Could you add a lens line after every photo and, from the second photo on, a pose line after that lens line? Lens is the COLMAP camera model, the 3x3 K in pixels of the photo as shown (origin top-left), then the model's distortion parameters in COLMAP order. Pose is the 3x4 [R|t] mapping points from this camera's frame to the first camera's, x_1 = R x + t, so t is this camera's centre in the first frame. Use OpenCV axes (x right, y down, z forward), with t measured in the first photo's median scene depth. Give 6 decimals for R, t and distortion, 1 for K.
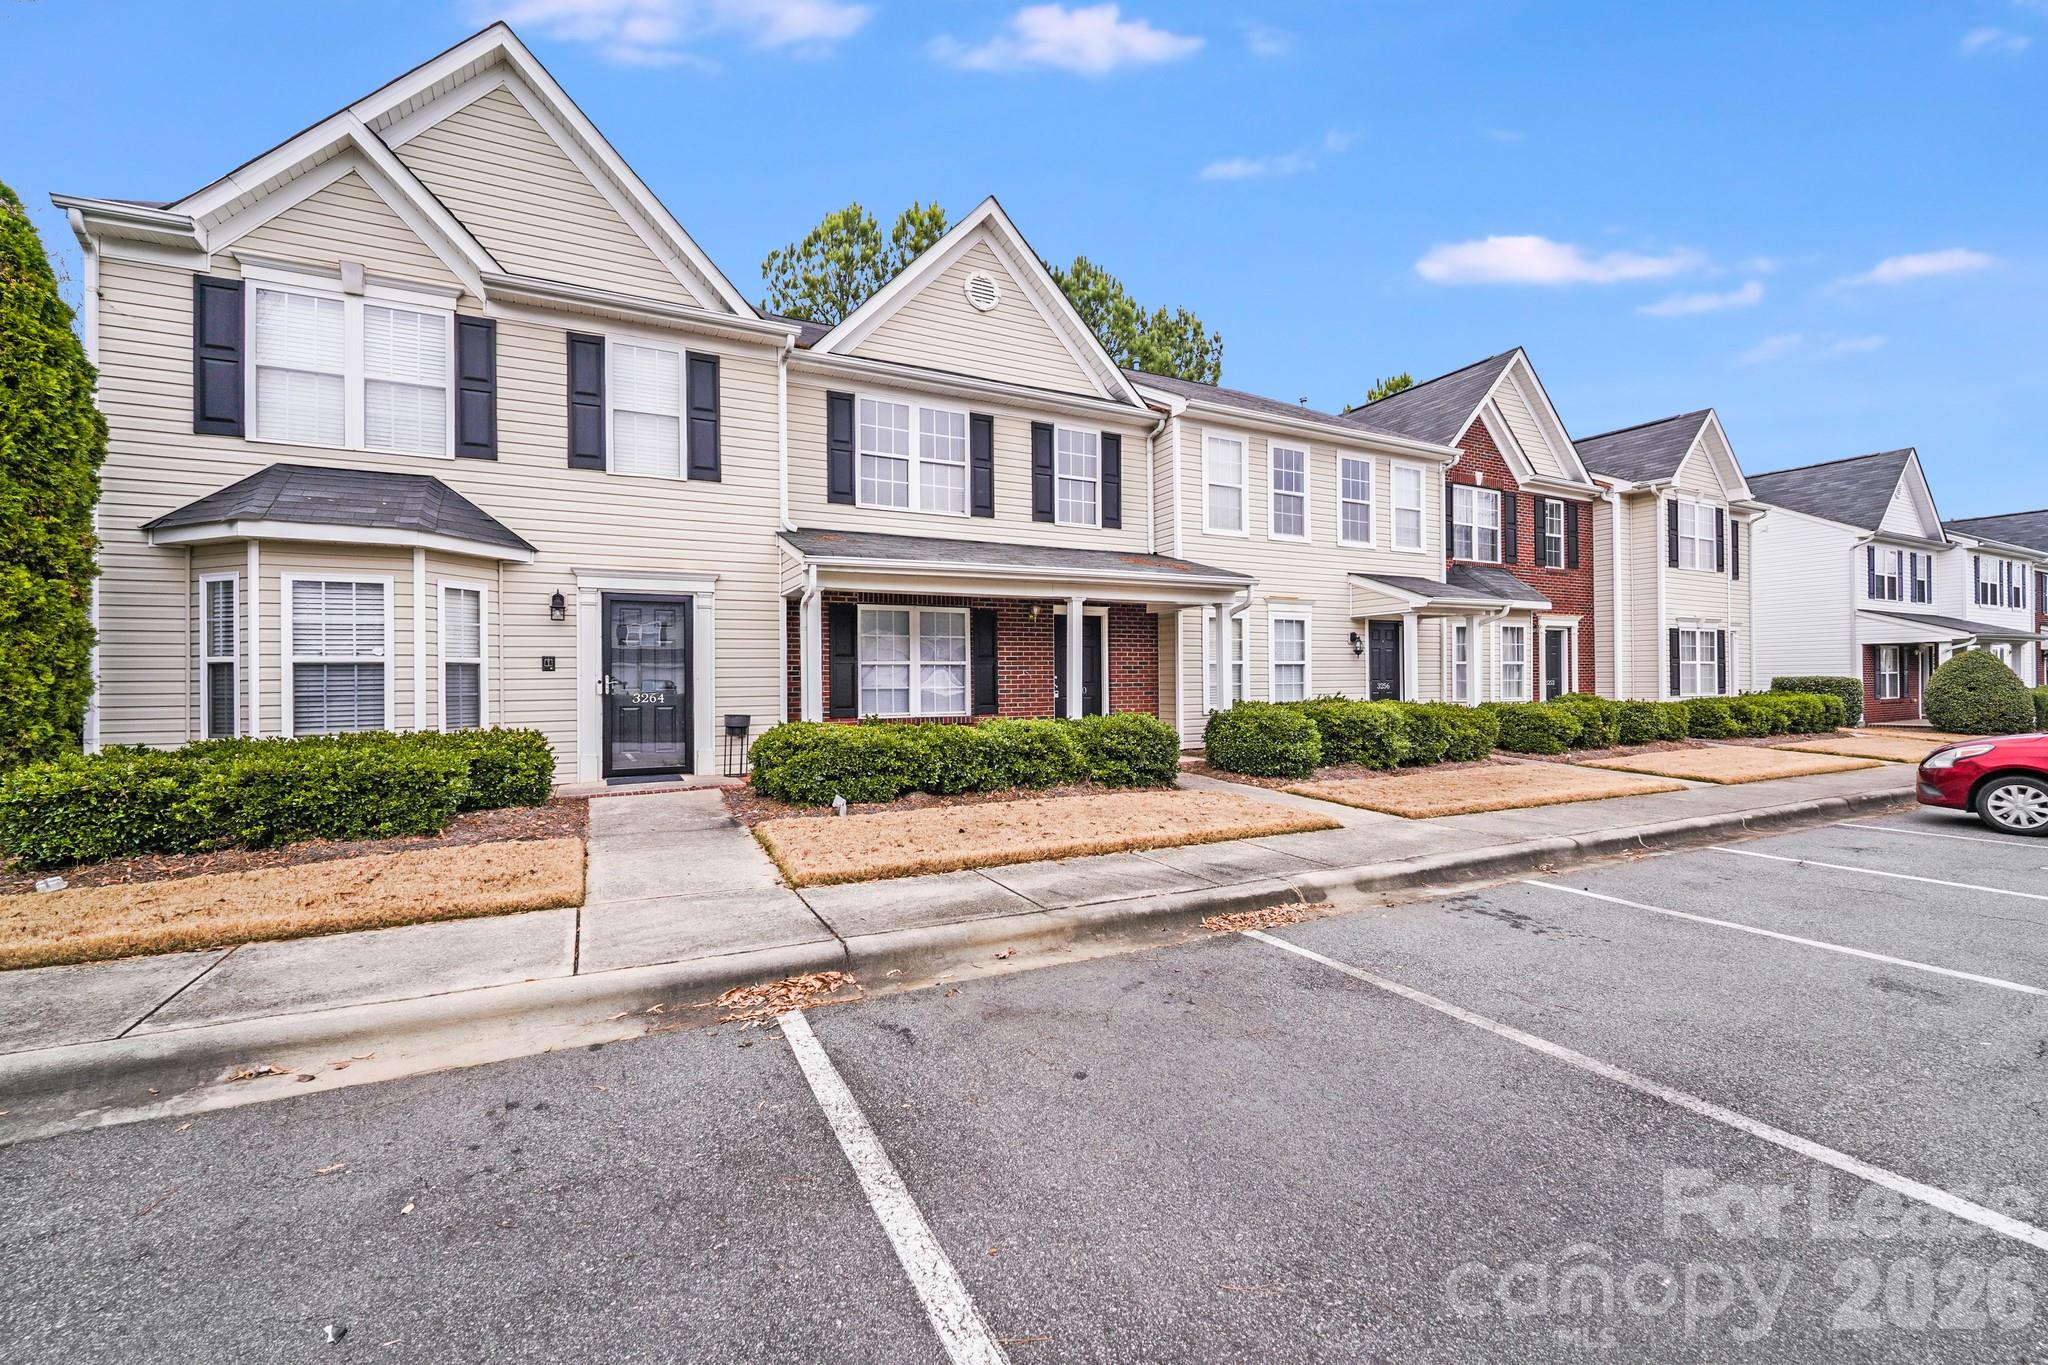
lens RADIAL K [[833.5, 0, 1028.8], [0, 833.5, 676.2], [0, 0, 1]] dist [-0.009719, -0.001061]
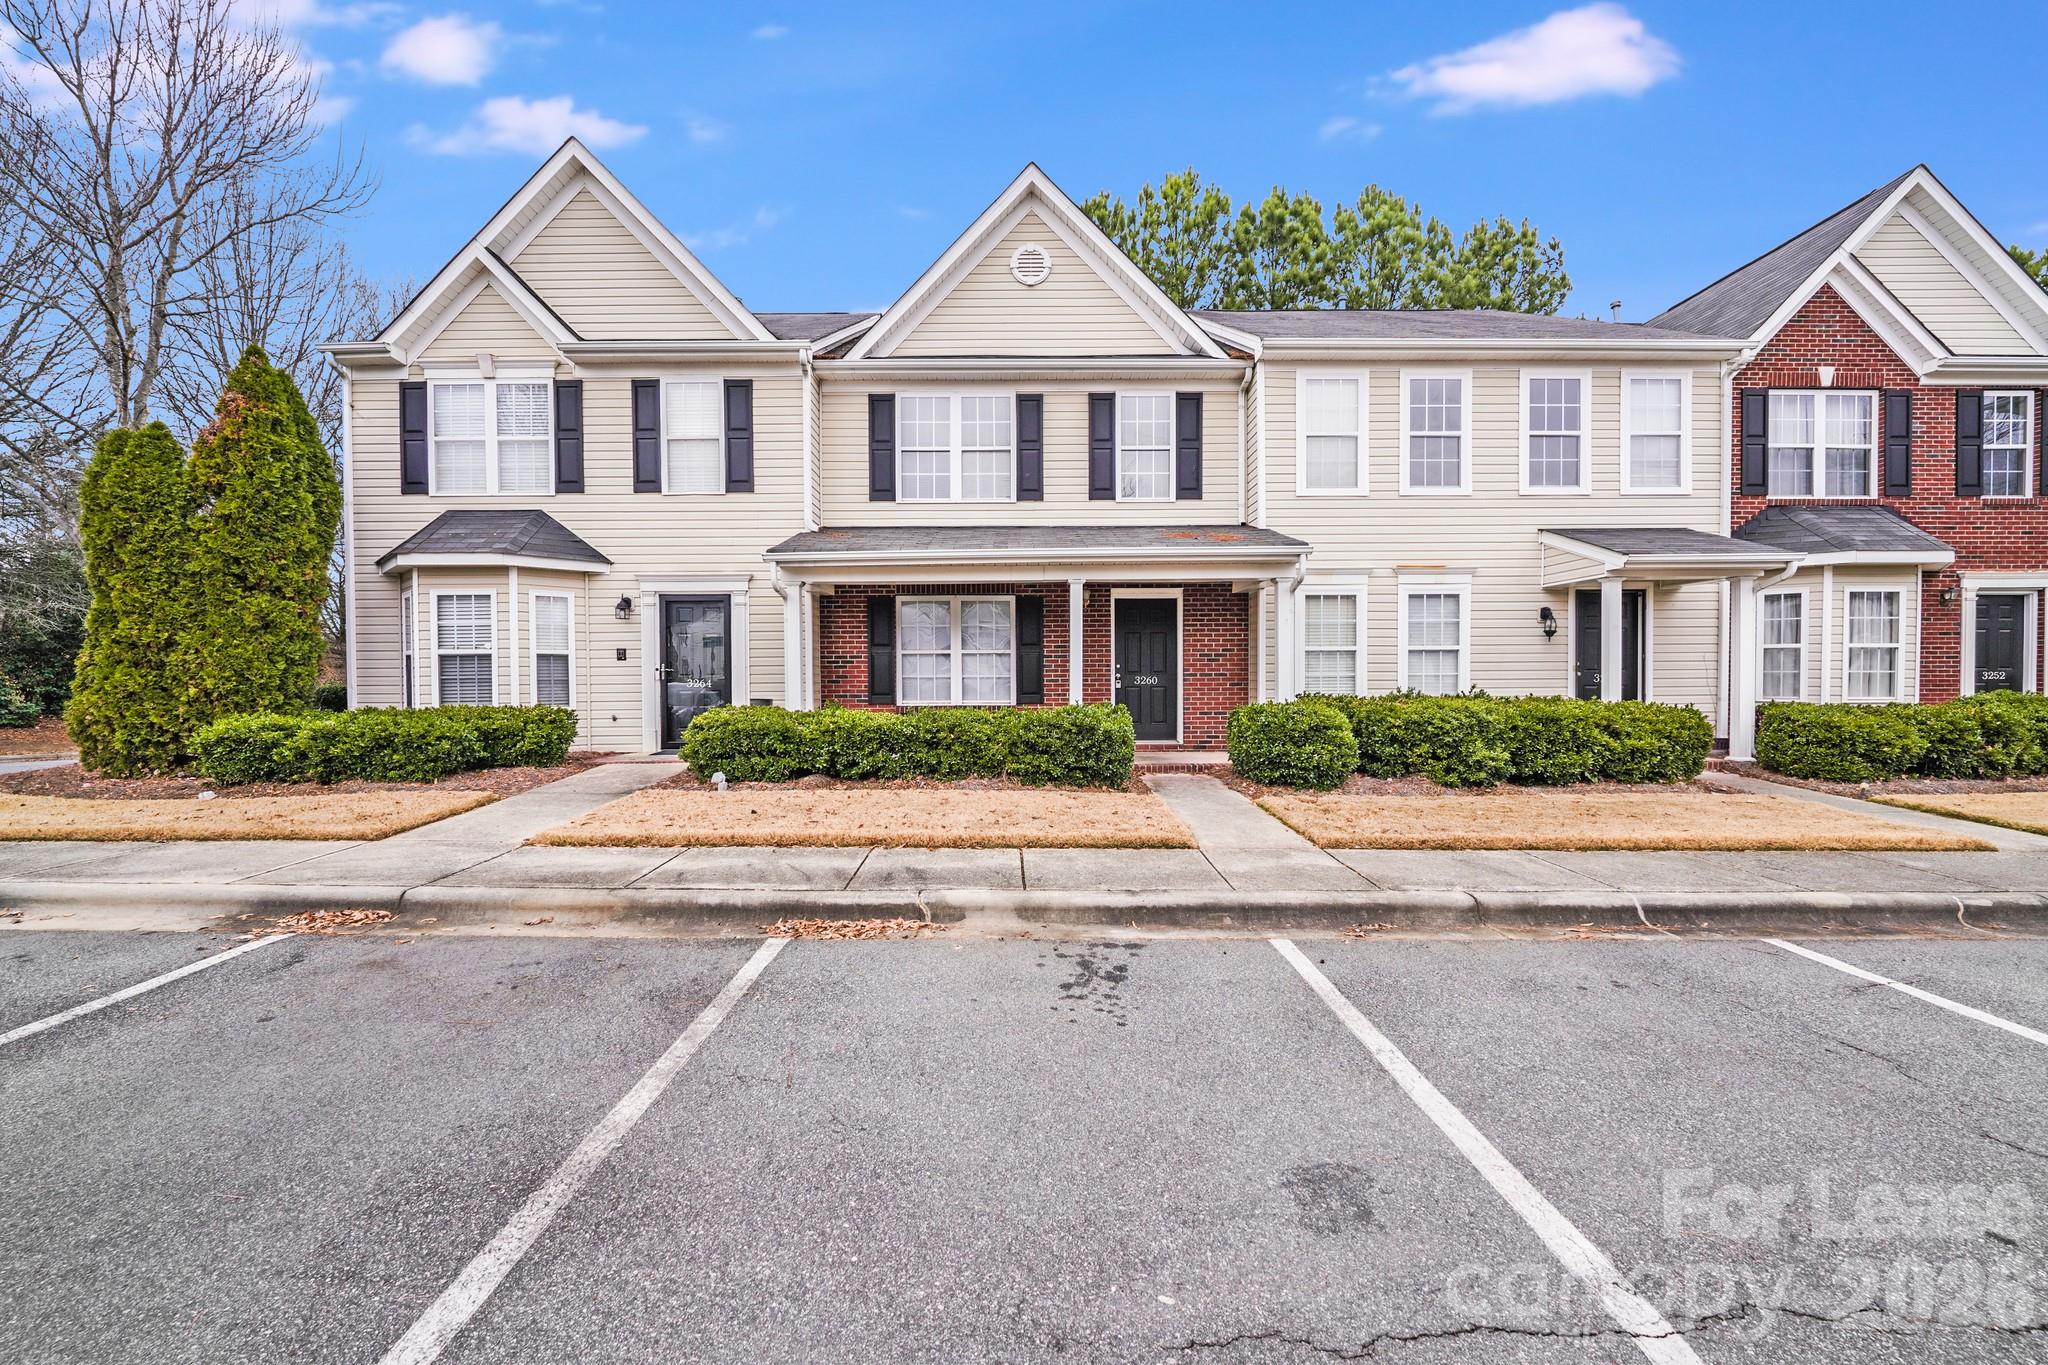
lens RADIAL K [[833.5, 0, 1030.3], [0, 833.5, 689.3], [0, 0, 1]] dist [-0.009719, -0.001061]
pose [[0.890596, 0.012469, -0.454624, 0.467664], [-0.000346, 0.999642, 0.026739, 0.003132], [0.454795, -0.023657, 0.890282, 0.157683]]
